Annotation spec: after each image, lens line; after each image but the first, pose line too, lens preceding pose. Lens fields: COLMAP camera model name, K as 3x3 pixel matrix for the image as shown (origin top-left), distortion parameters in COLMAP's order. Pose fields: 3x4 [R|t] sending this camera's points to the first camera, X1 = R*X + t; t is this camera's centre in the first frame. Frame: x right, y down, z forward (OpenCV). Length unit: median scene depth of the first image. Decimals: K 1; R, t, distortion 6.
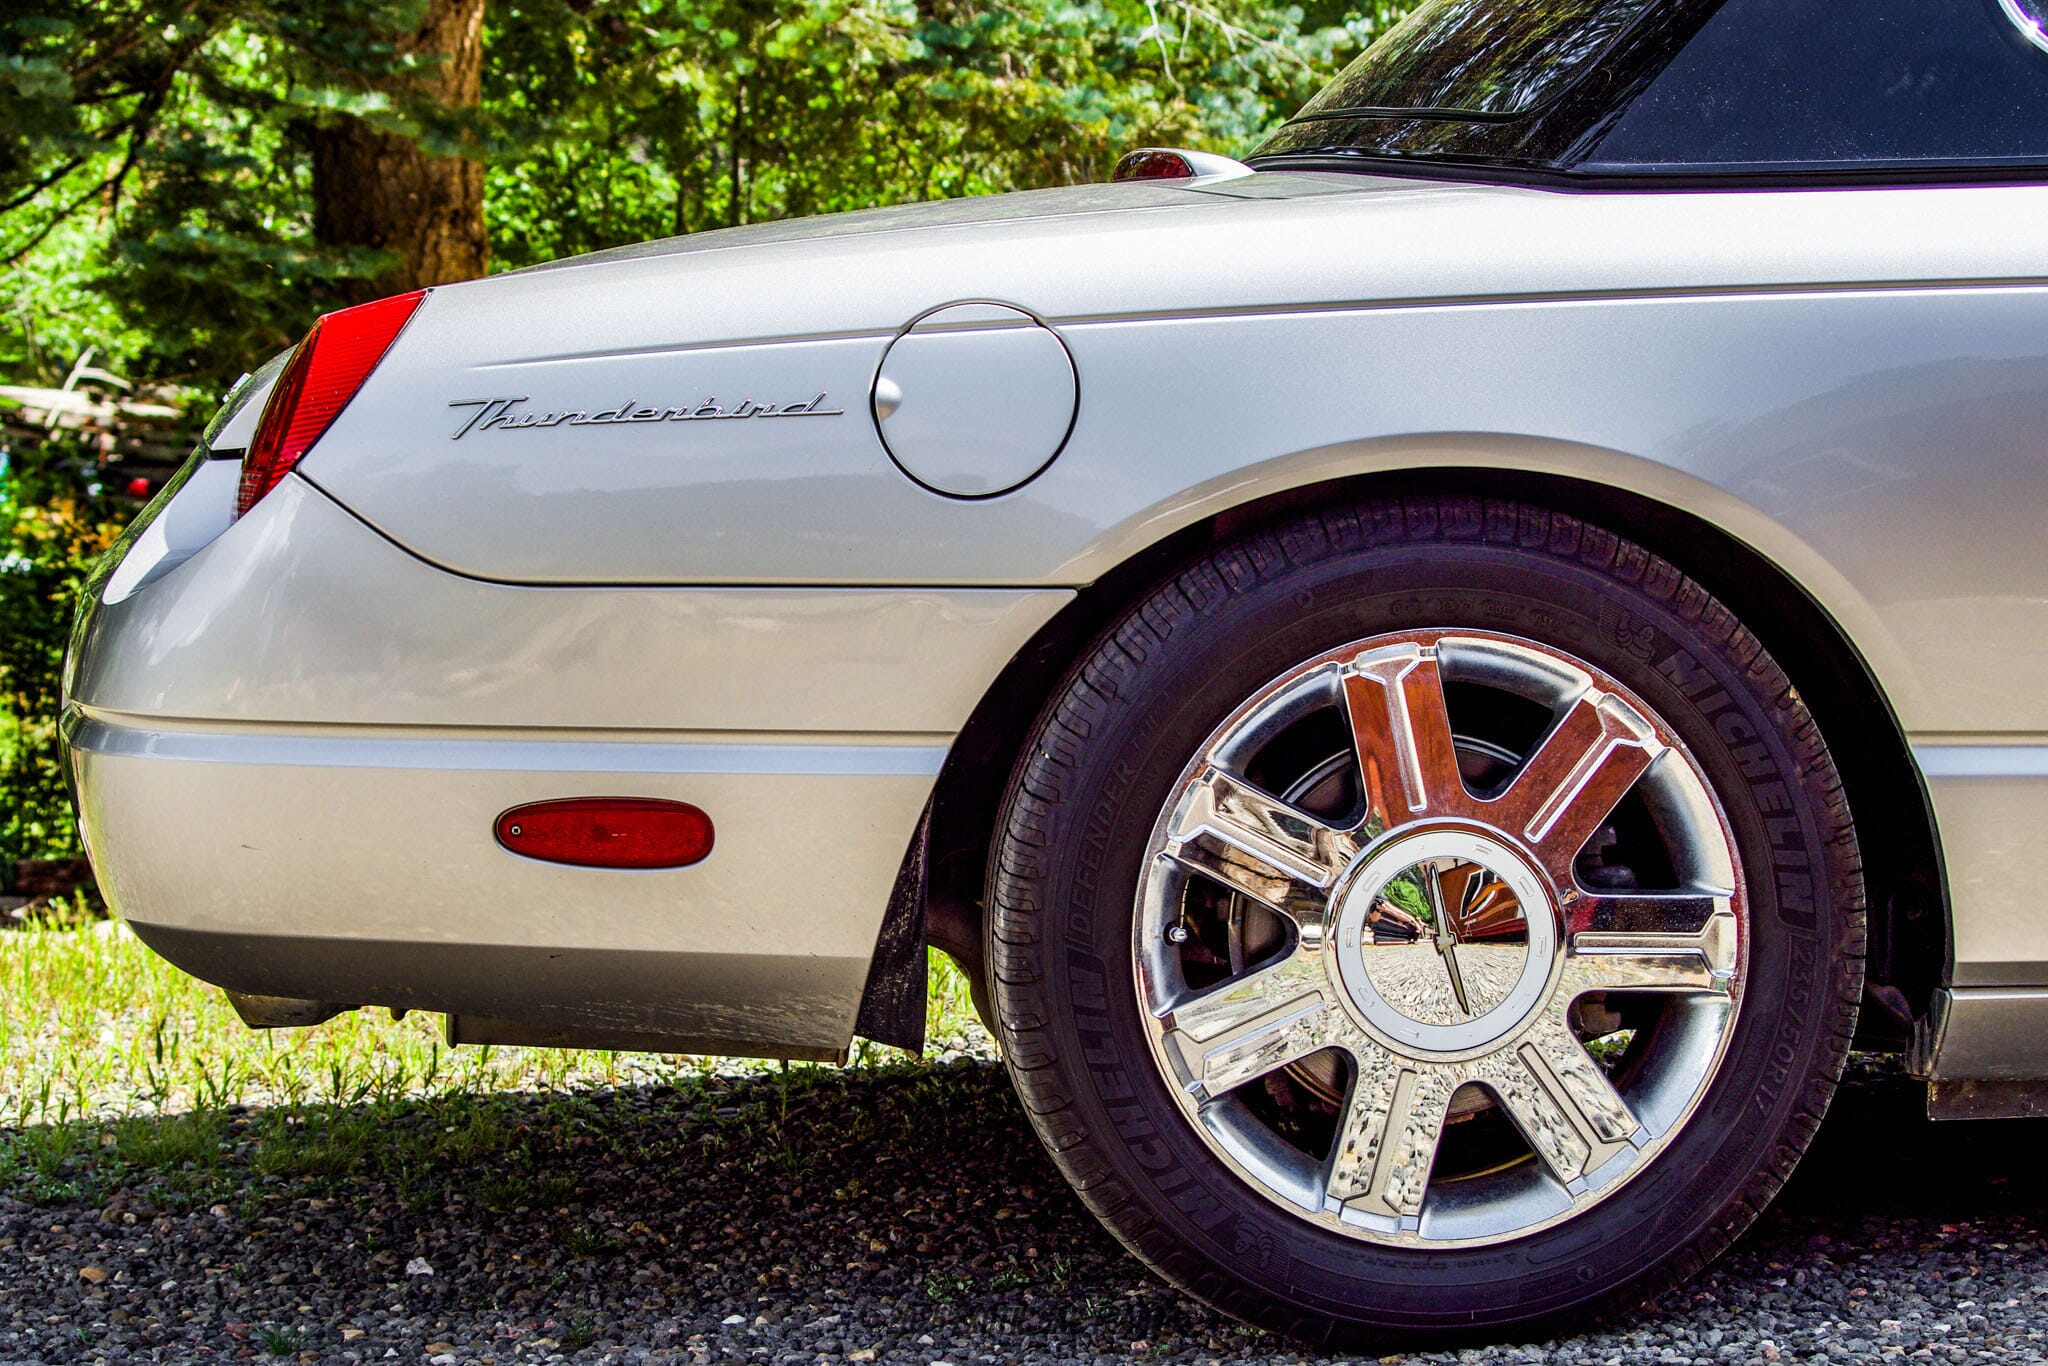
lens RADIAL K [[6375.7, 0, 1024.0], [0, 6375.7, 683.0], [0, 0, 1]] dist [-0.183256, -2.649683]
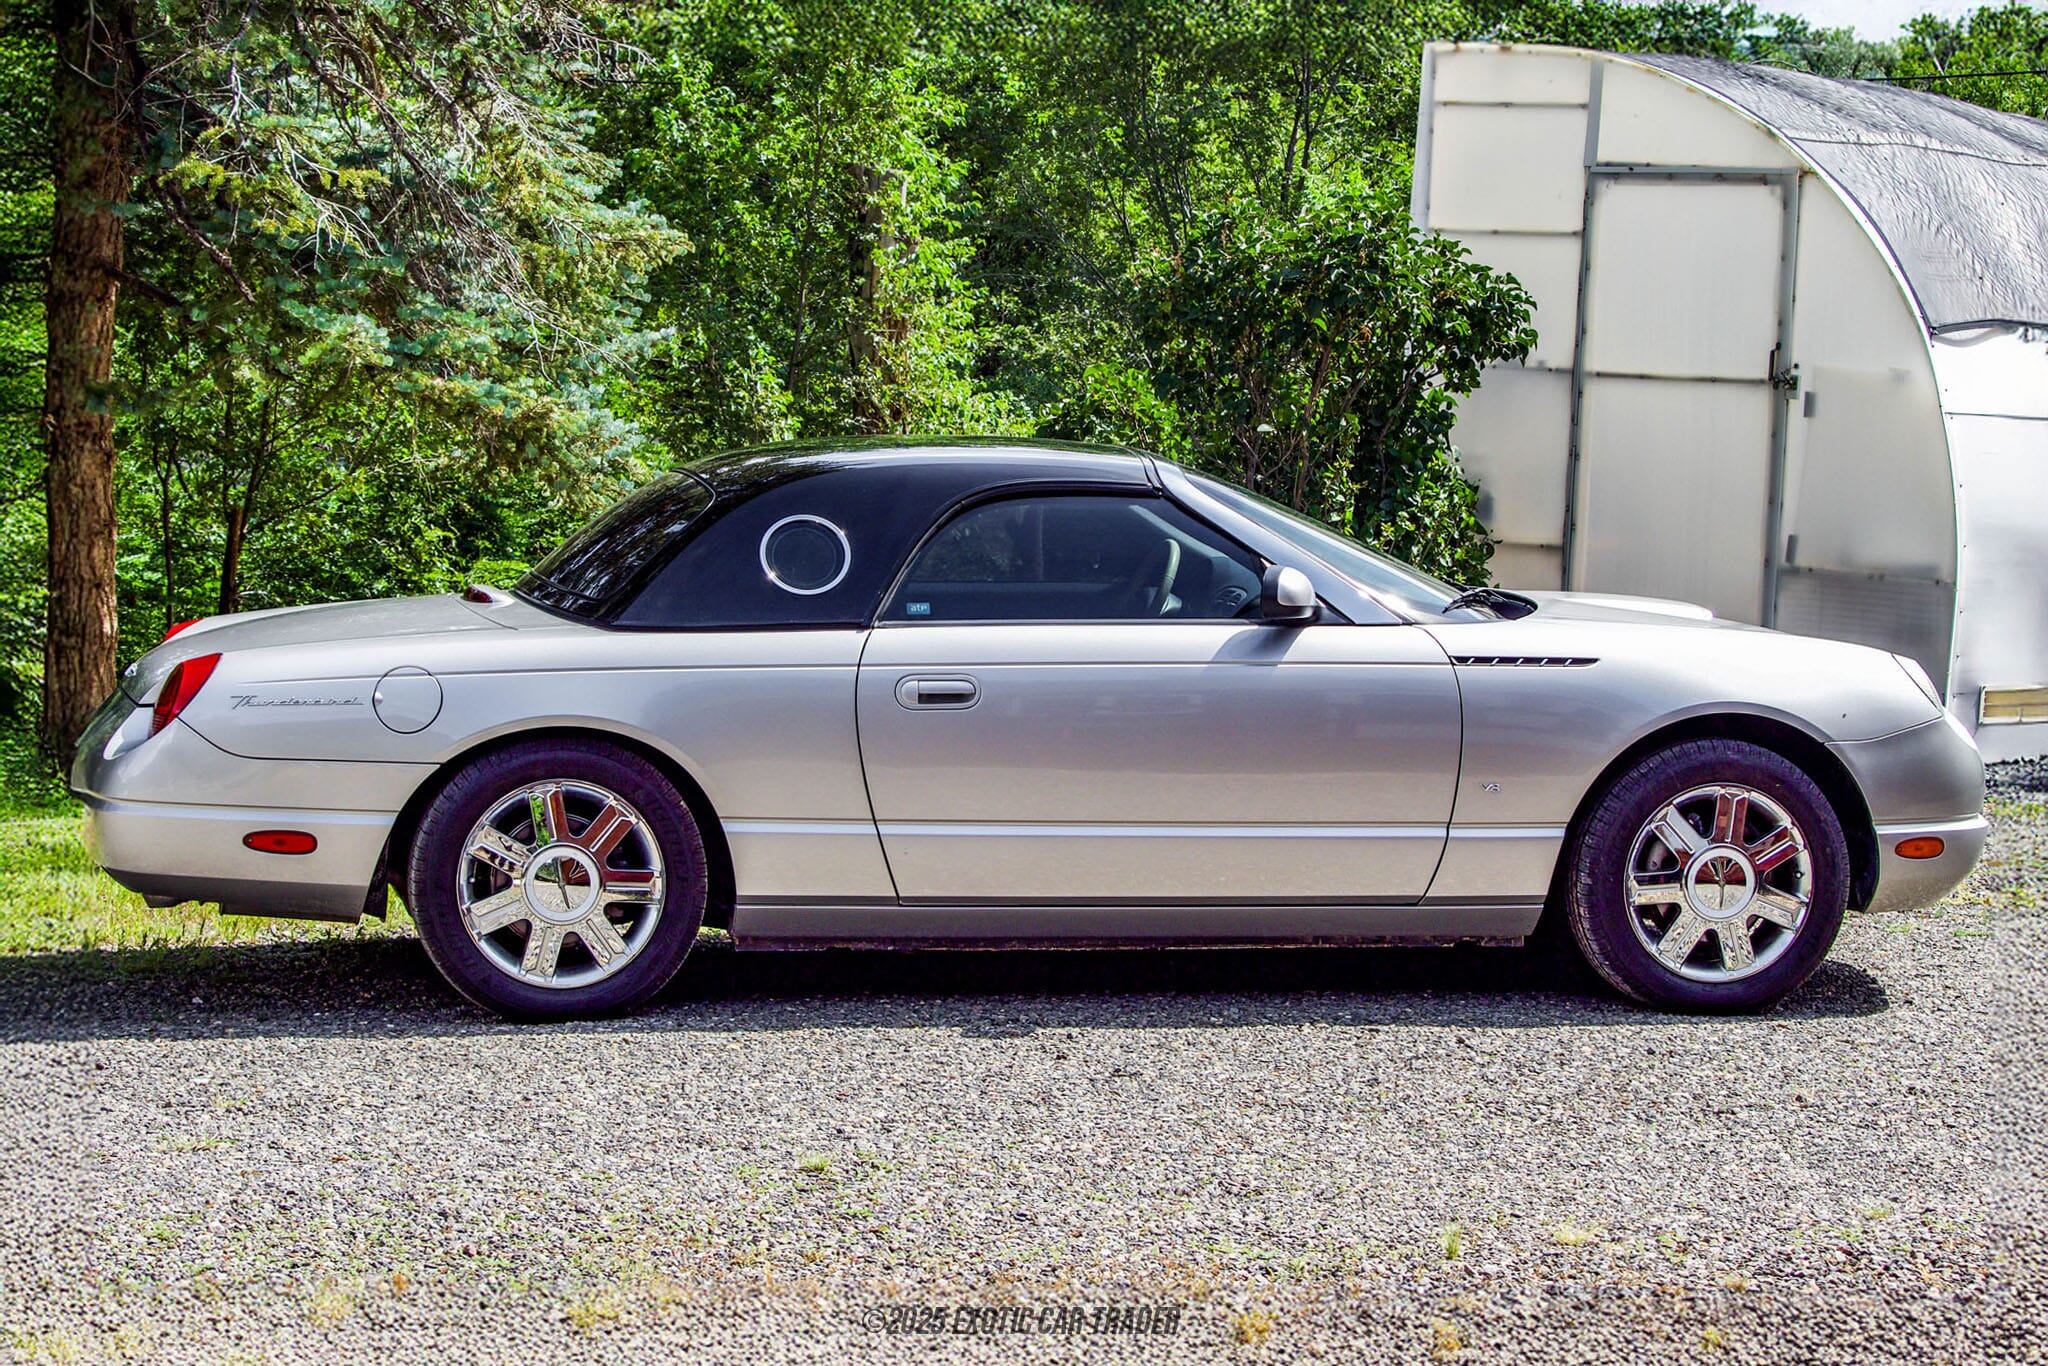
lens RADIAL K [[6375.7, 0, 1024.0], [0, 6375.7, 683.0], [0, 0, 1]] dist [-0.183256, -2.649683]
pose [[0.996136, 0.021161, 0.085238, 0.025270], [-0.021232, 0.999775, -0.000074, -0.057447], [-0.085221, -0.001736, 0.996361, -1.970038]]
